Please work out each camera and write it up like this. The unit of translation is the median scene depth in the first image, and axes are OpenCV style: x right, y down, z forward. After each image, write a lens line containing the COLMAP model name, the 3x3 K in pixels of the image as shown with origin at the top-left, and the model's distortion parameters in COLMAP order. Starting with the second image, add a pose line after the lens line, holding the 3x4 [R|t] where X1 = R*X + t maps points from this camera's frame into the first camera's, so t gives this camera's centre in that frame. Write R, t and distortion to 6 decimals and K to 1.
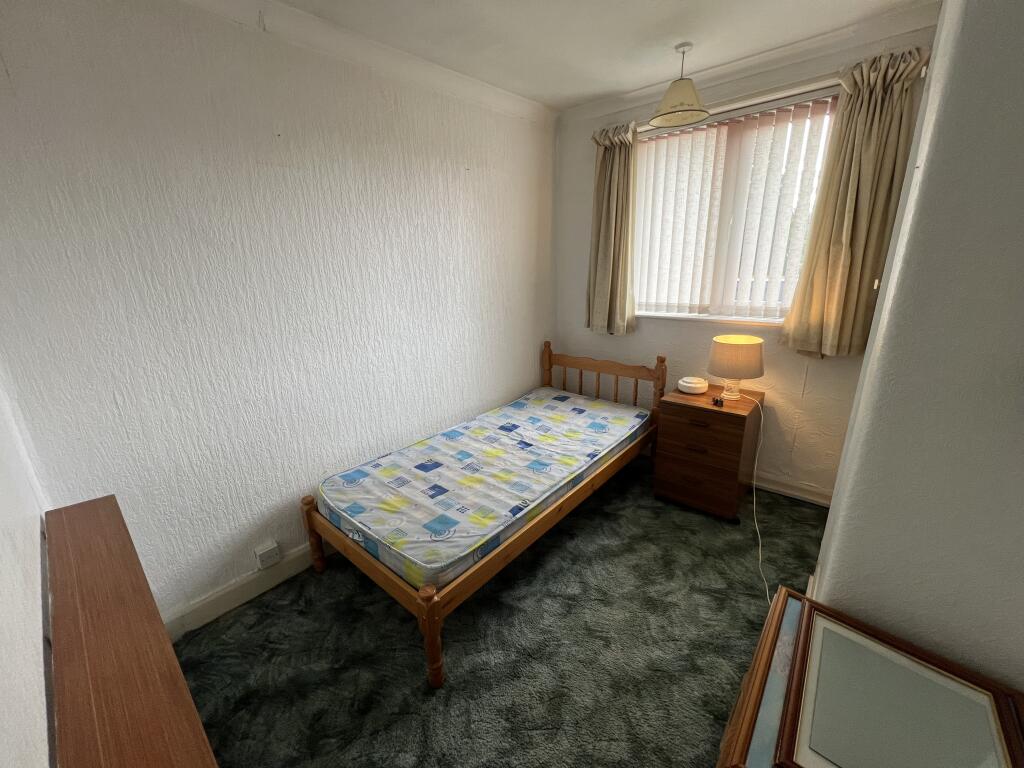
lens RADIAL K [[410.5, 0, 508.8], [0, 410.5, 381.6], [0, 0, 1]] dist [0.001883, -0.000218]
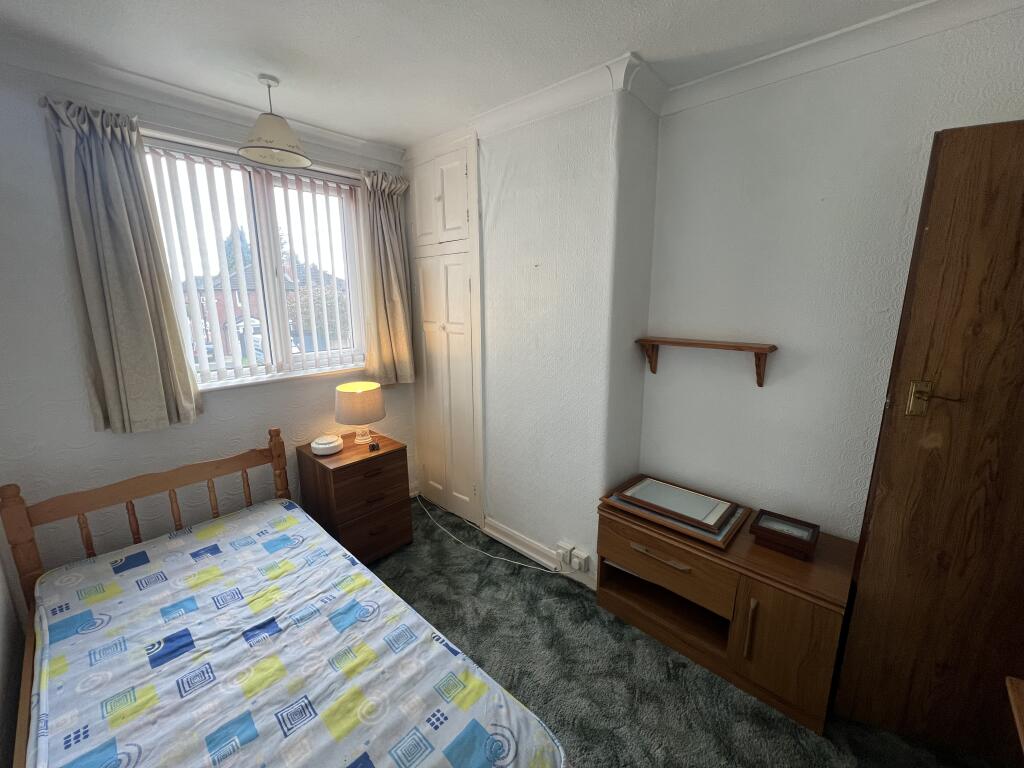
lens RADIAL K [[410.5, 0, 509.0], [0, 410.5, 381.7], [0, 0, 1]] dist [0.001883, -0.000218]
pose [[0.034585, -0.175782, 0.983821, -0.469541], [0.287998, 0.944404, 0.158615, -0.171458], [-0.957006, 0.277853, 0.083287, 0.538453]]
